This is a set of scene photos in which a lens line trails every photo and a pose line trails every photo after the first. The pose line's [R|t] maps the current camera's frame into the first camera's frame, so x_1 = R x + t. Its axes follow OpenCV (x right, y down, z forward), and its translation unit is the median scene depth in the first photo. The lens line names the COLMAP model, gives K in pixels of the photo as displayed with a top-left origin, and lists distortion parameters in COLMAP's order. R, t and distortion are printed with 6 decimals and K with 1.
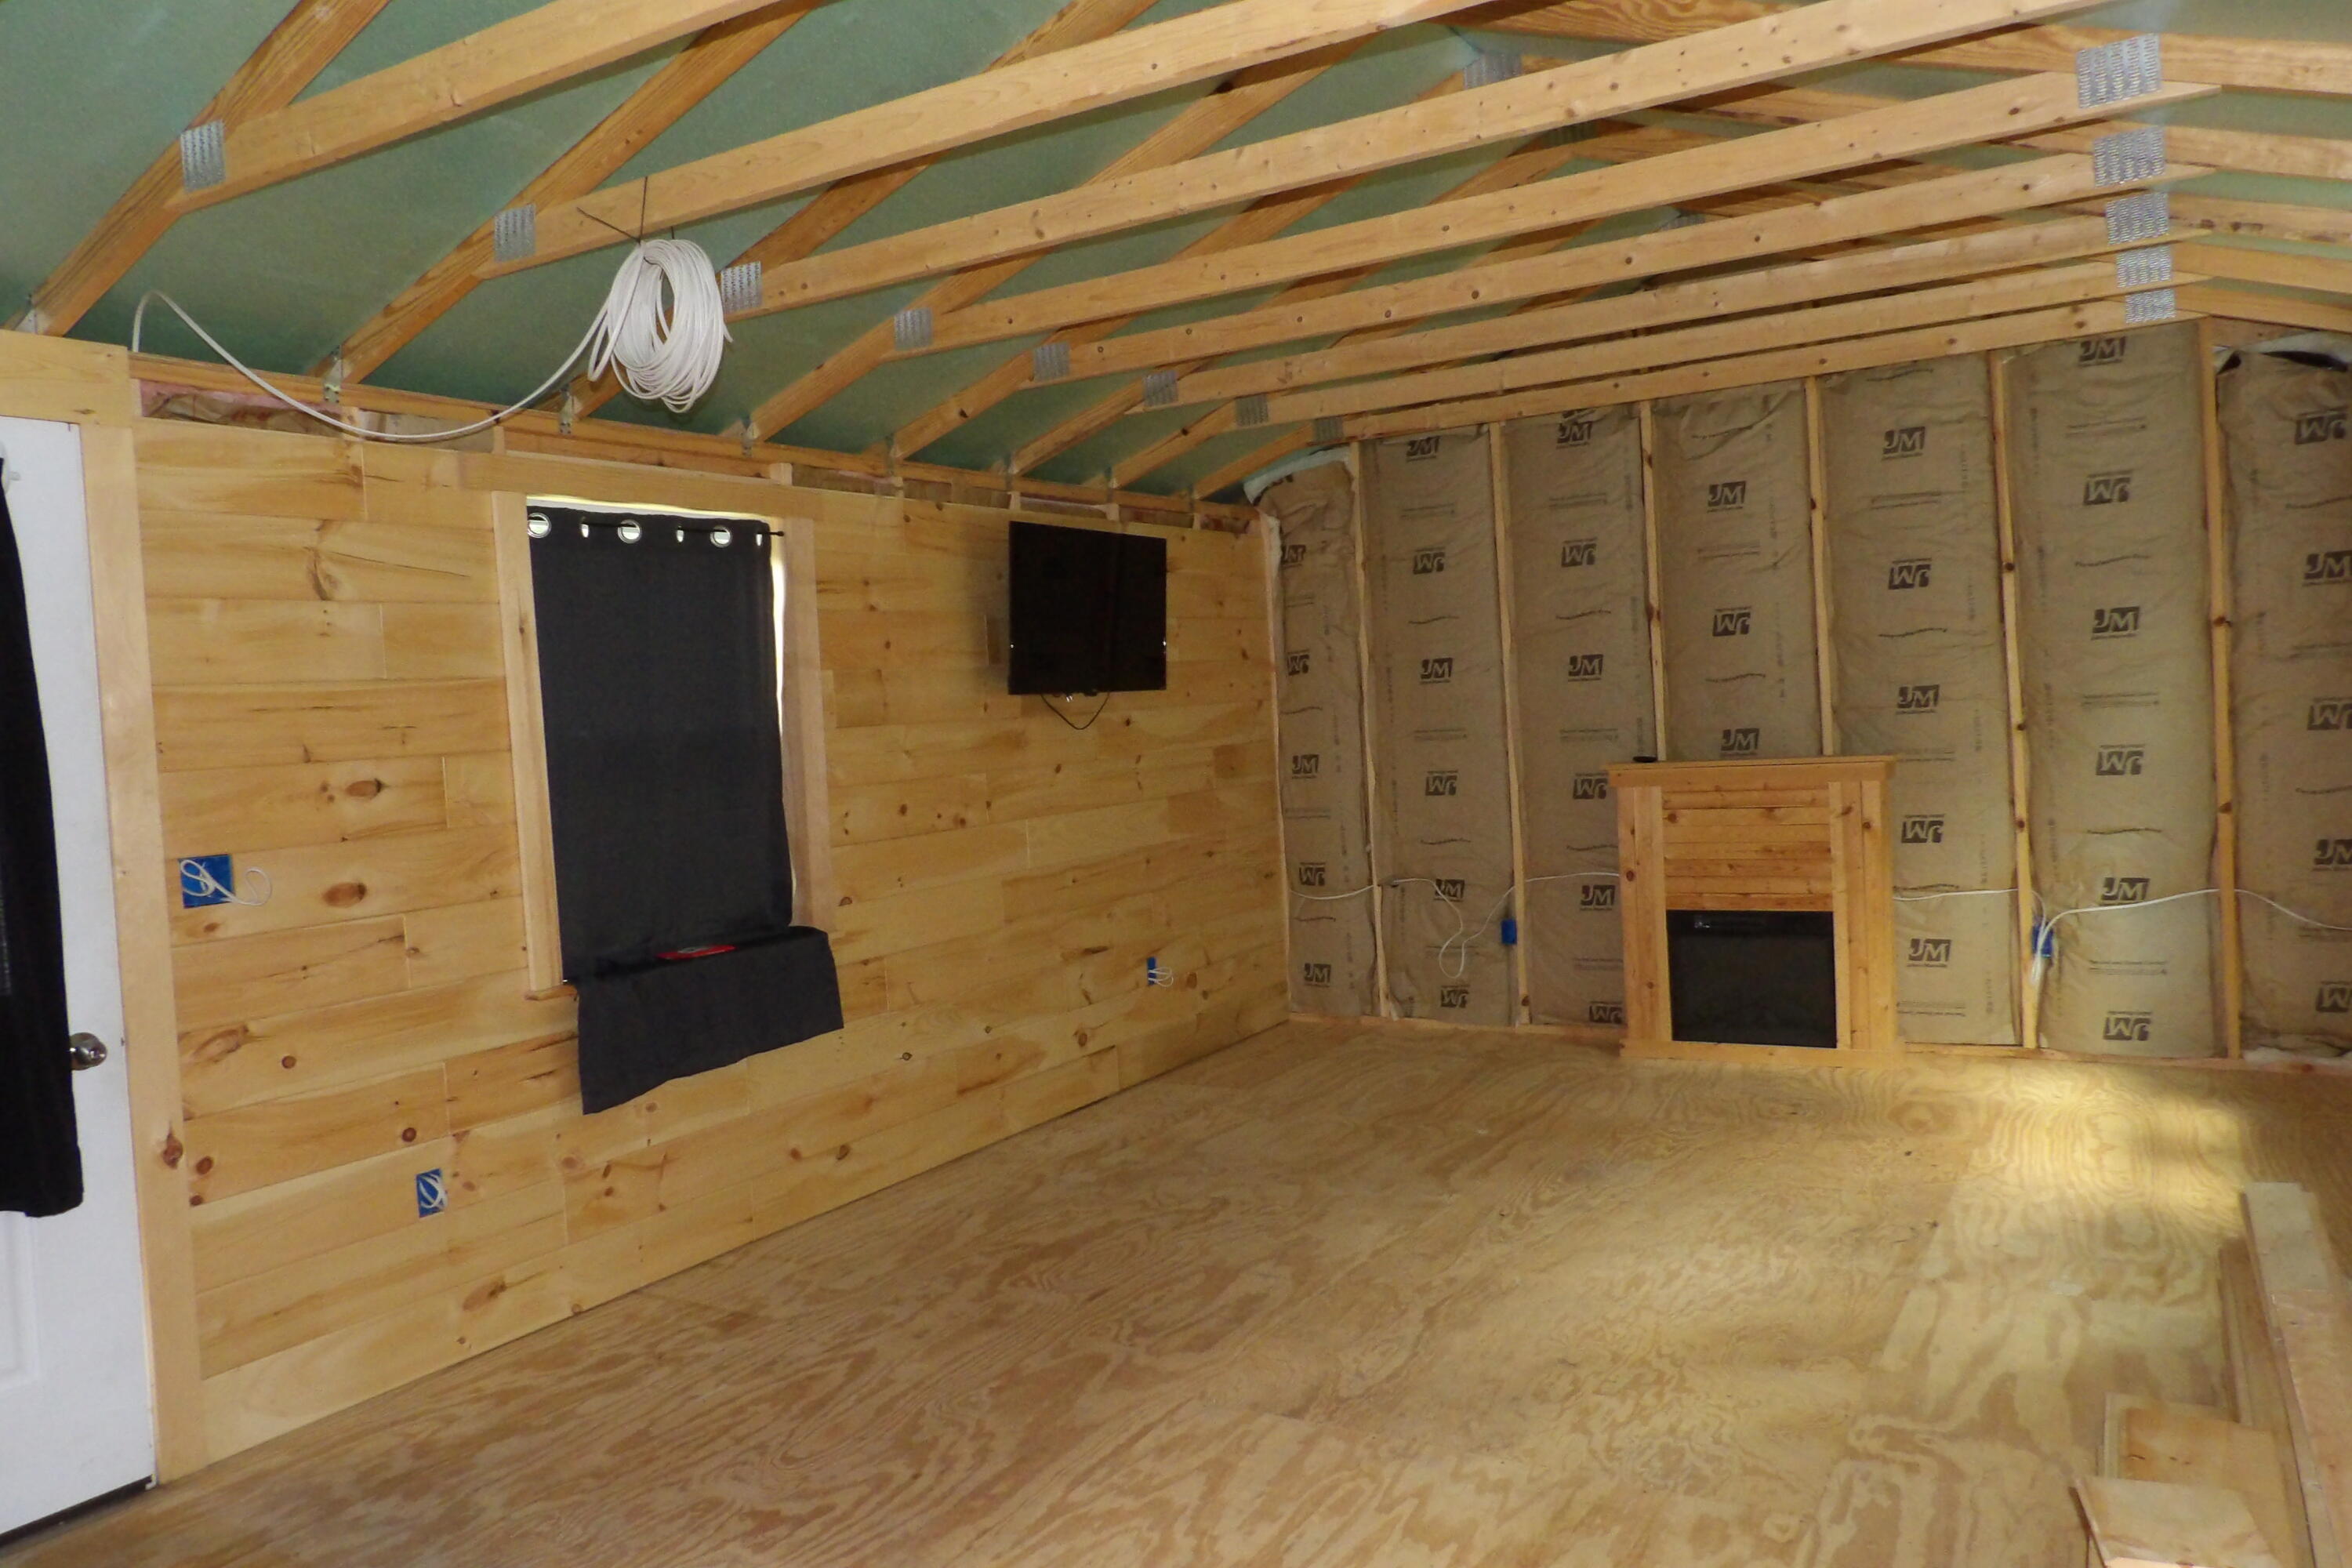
lens RADIAL K [[1680.3, 0, 1171.1], [0, 1680.3, 775.8], [0, 0, 1]] dist [-0.033162, 0.033383]
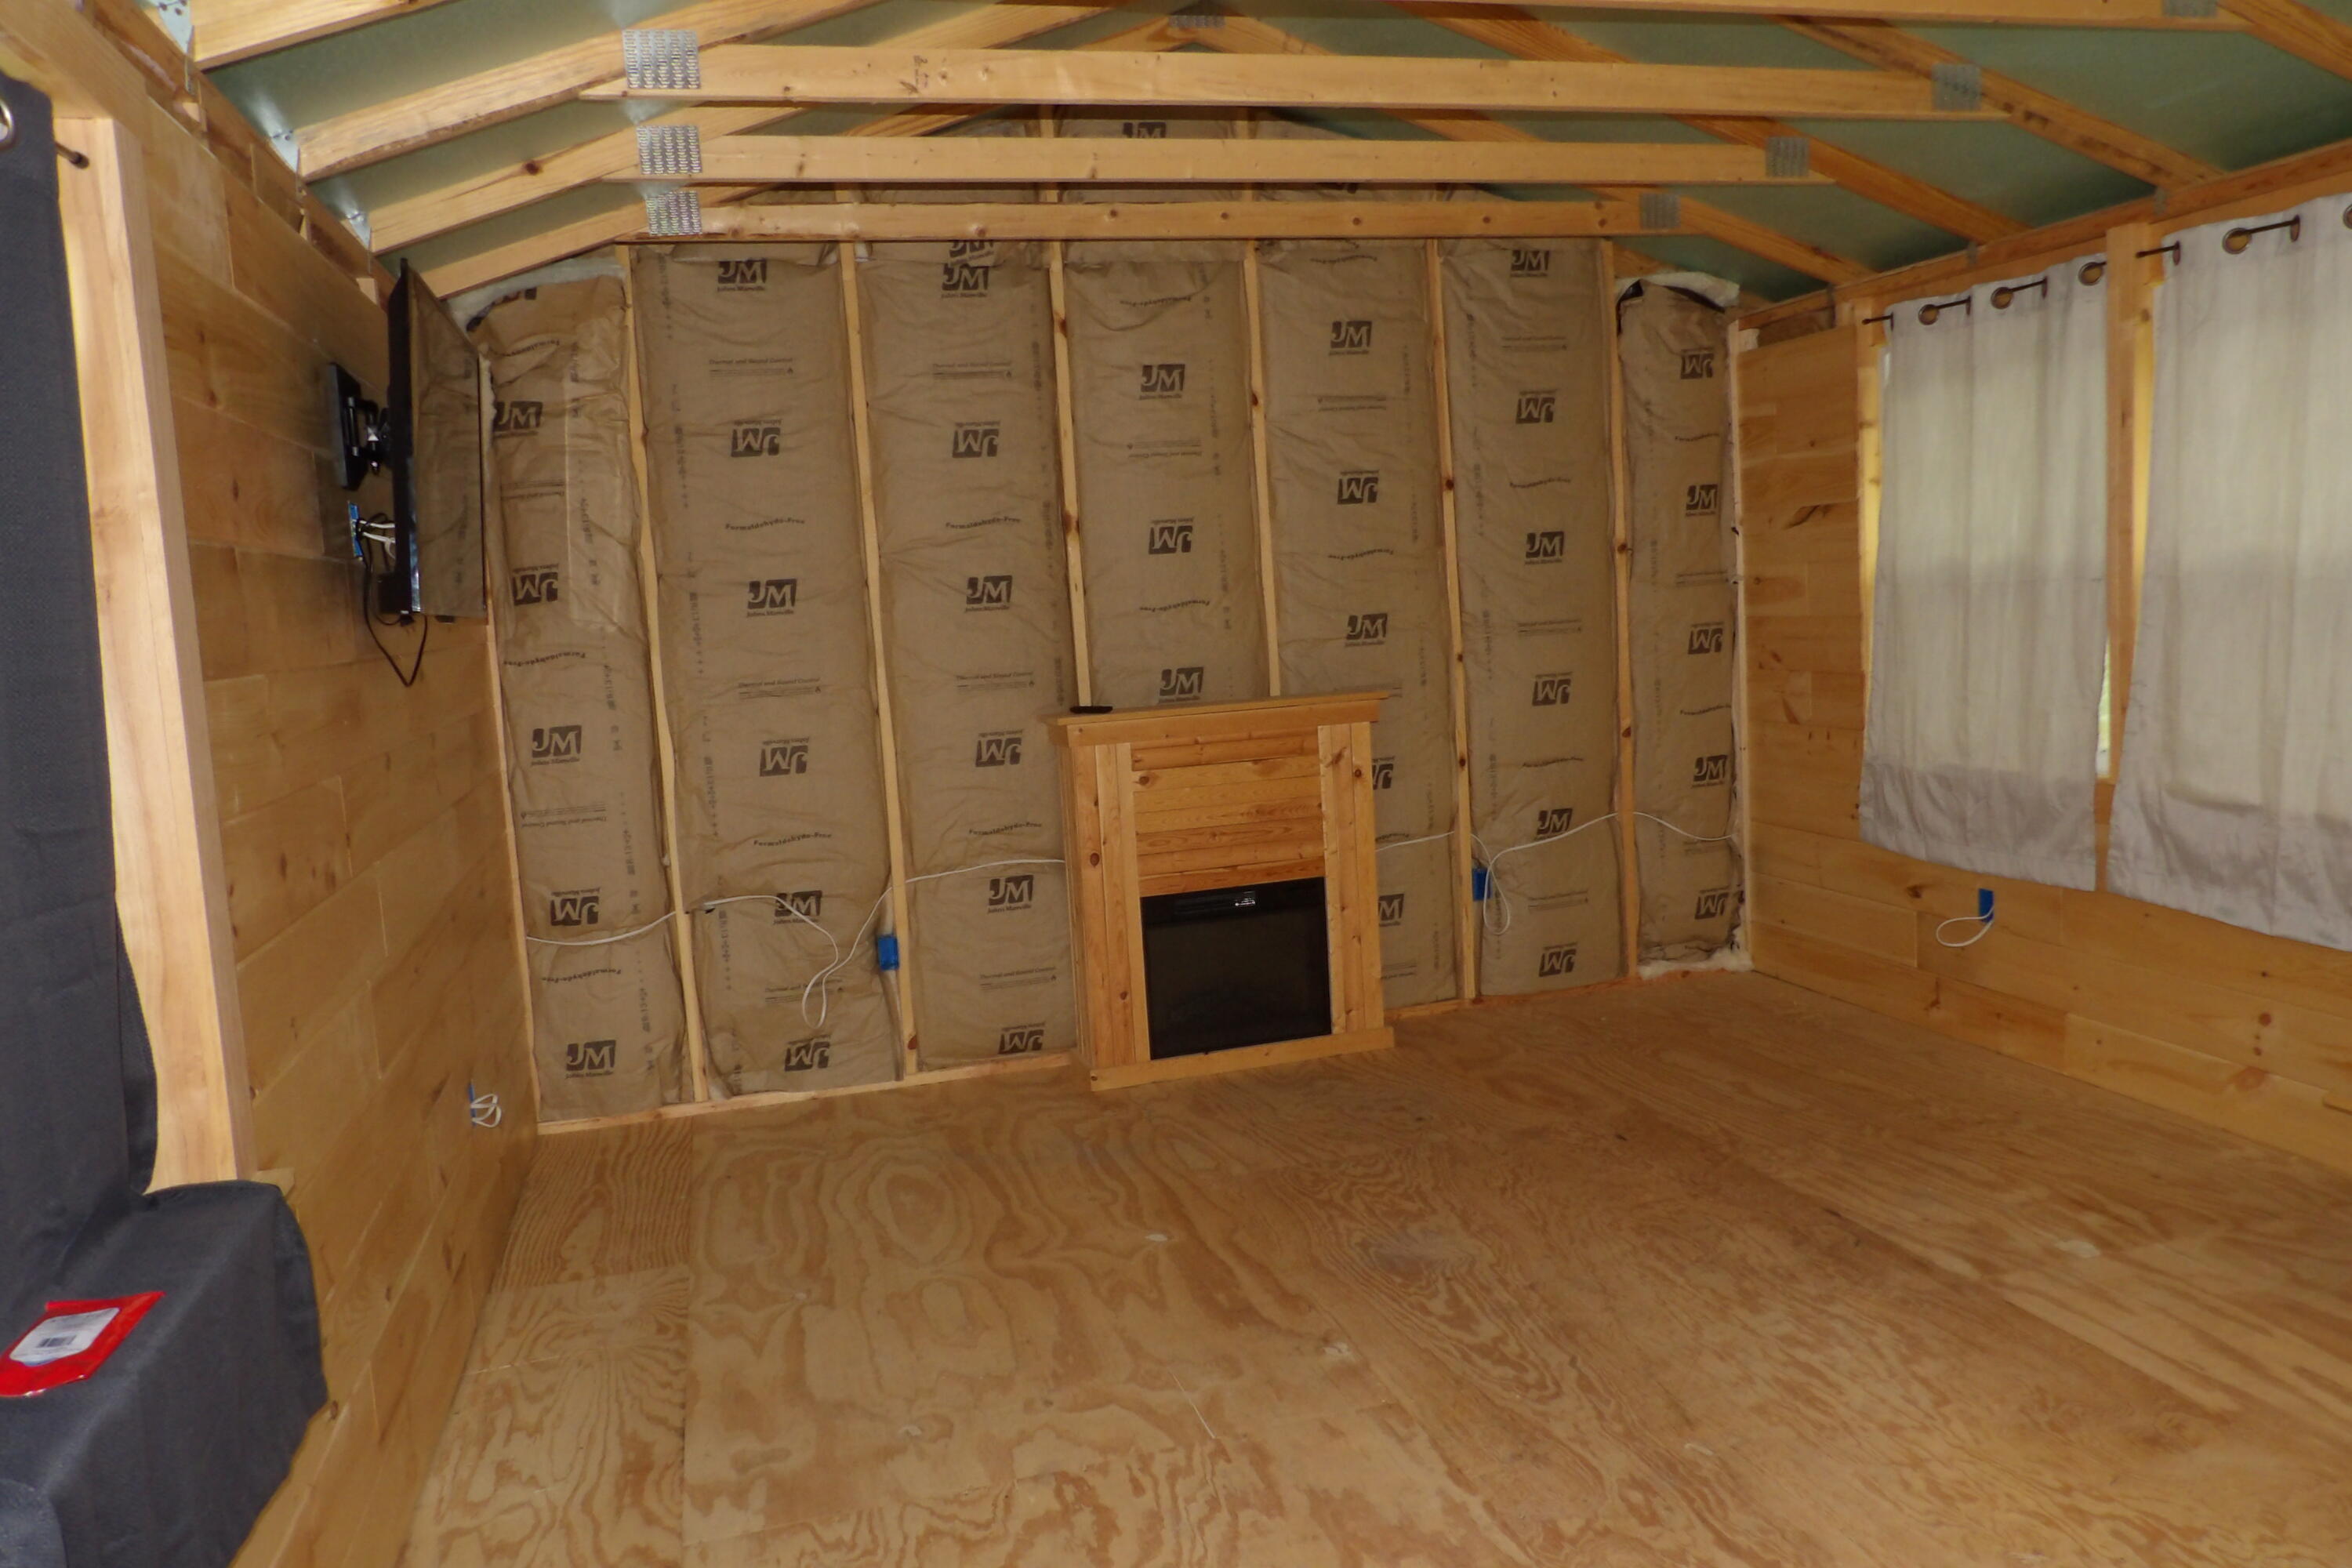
lens RADIAL K [[1680.3, 0, 1182.0], [0, 1680.3, 781.2], [0, 0, 1]] dist [-0.033162, 0.033383]
pose [[0.679324, -0.065079, 0.730947, -0.276290], [0.052423, 0.997819, 0.040118, -0.005892], [-0.731963, 0.011065, 0.681254, 0.456381]]
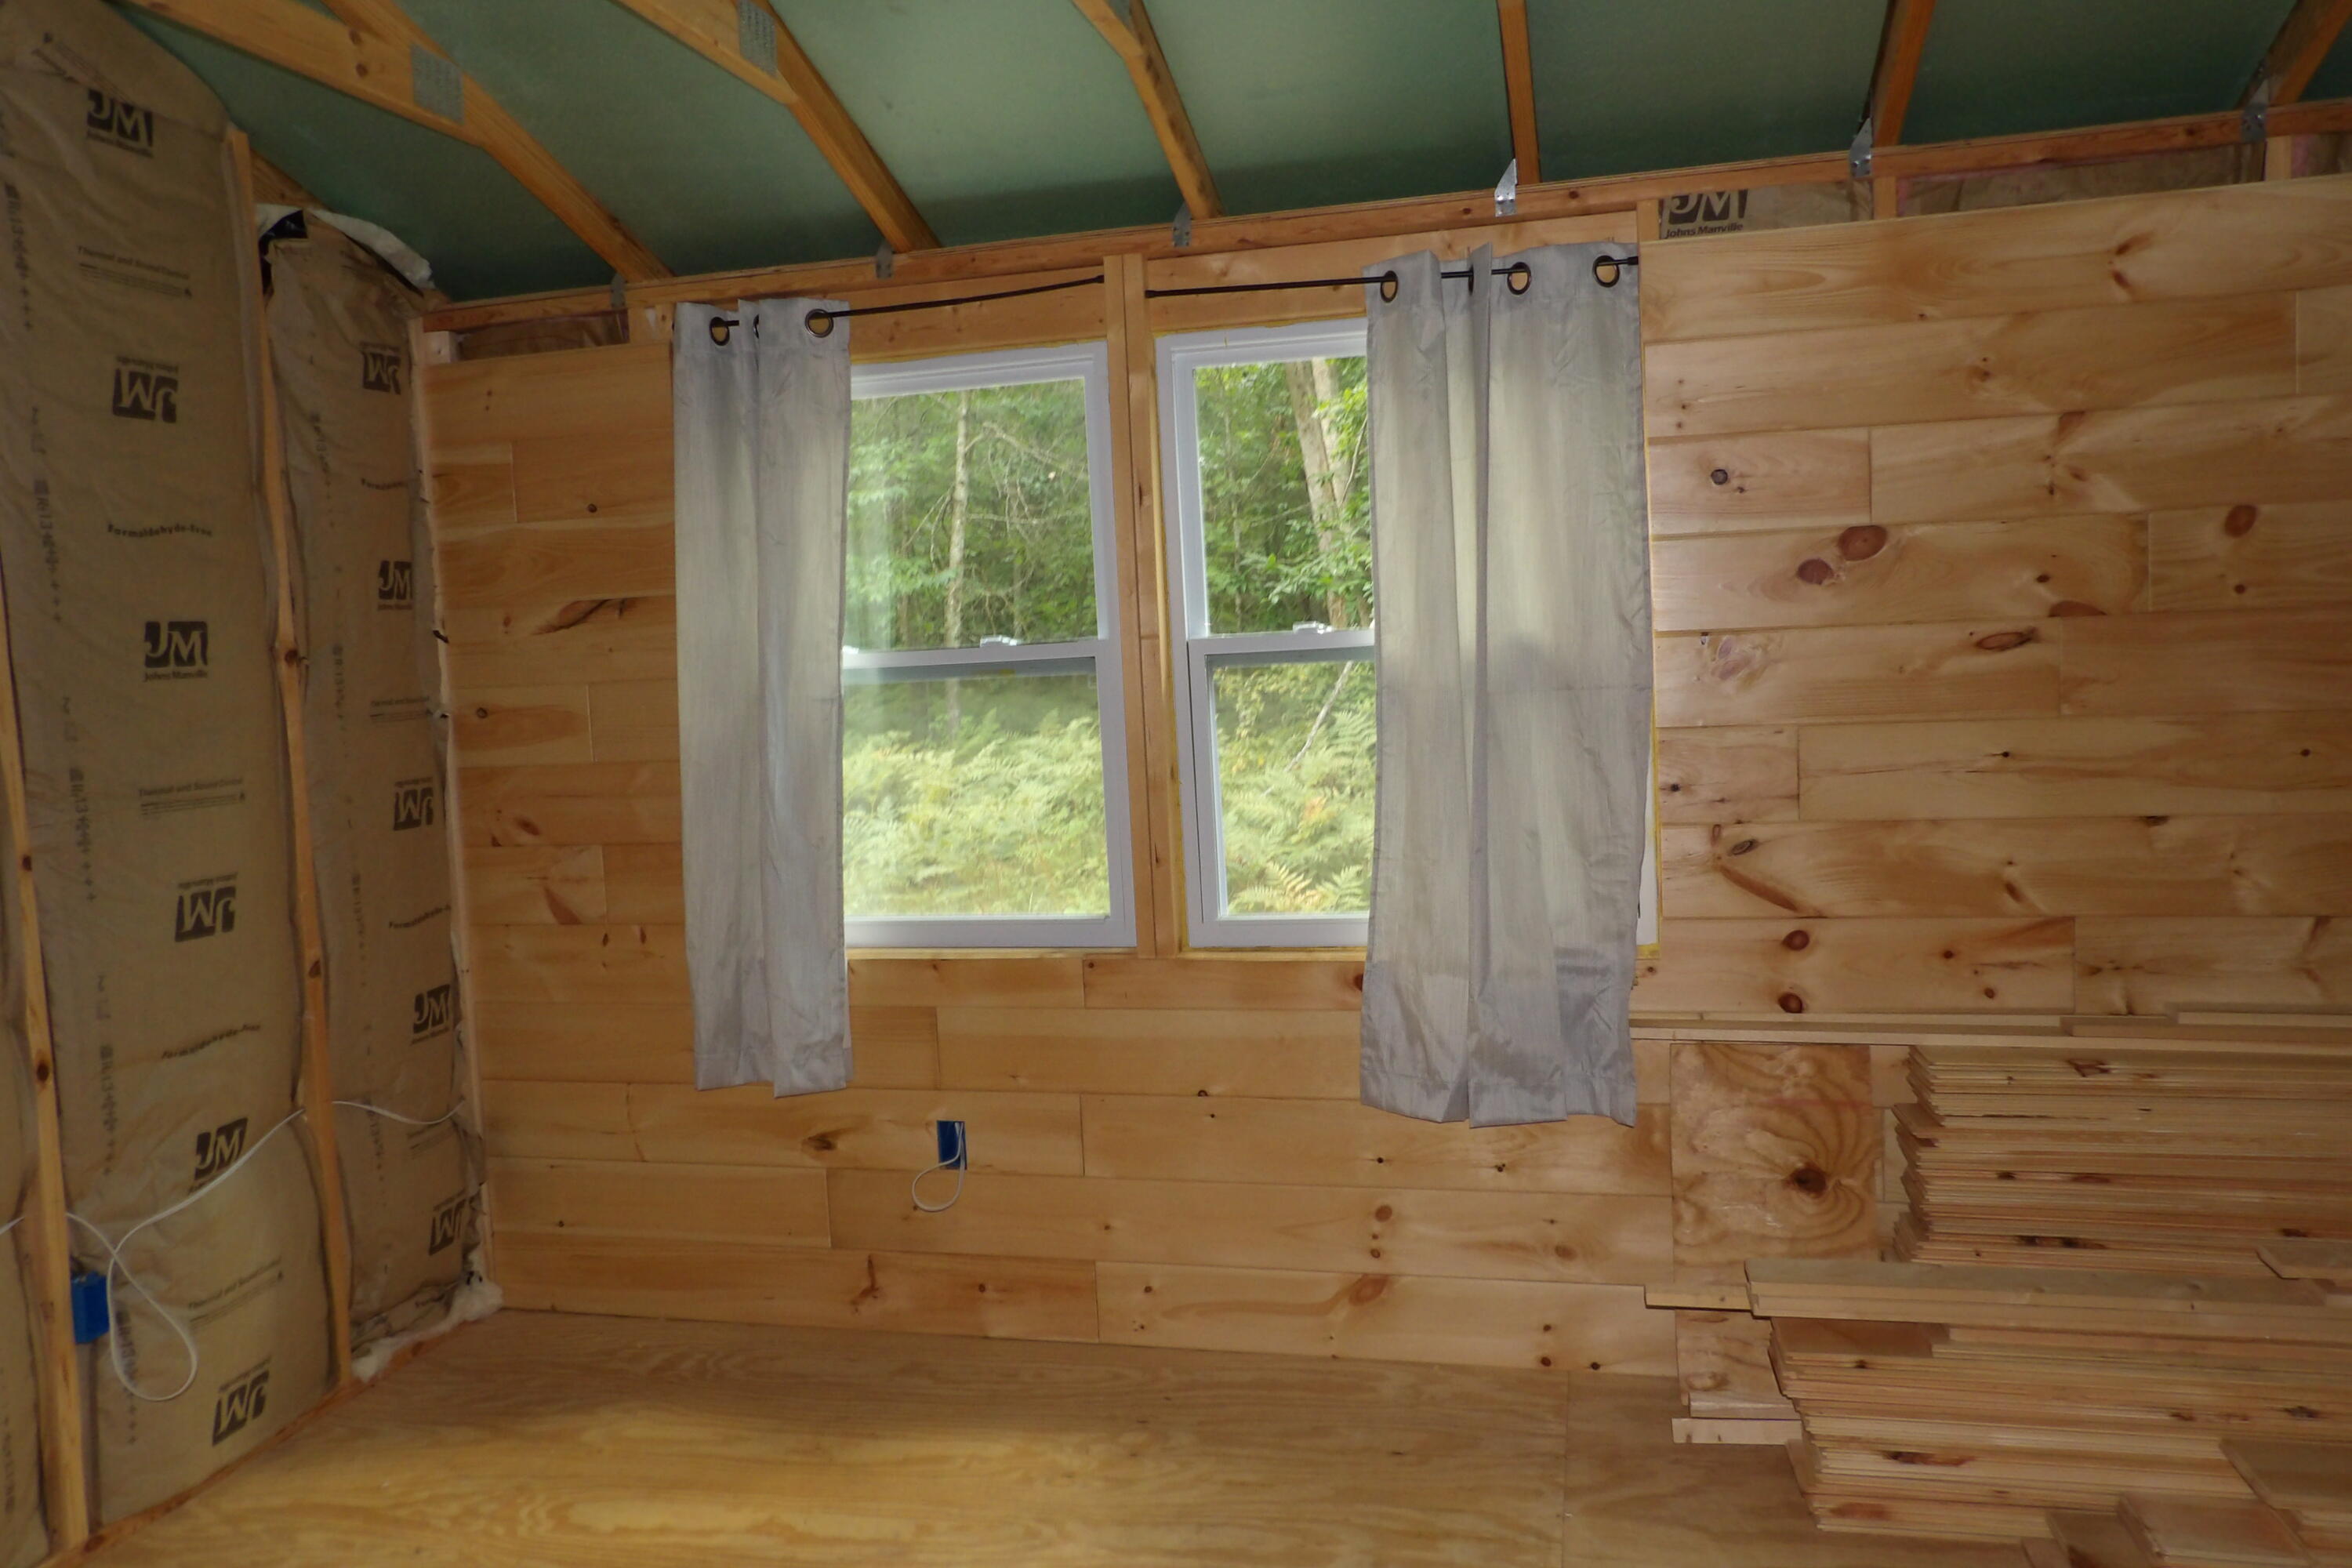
lens RADIAL K [[1680.3, 0, 1173.3], [0, 1680.3, 774.0], [0, 0, 1]] dist [-0.033162, 0.033383]
pose [[-0.299356, 0.004419, 0.954131, -0.027744], [0.107452, 0.993784, 0.029110, -0.031632], [-0.948072, 0.111237, -0.297970, 0.800197]]
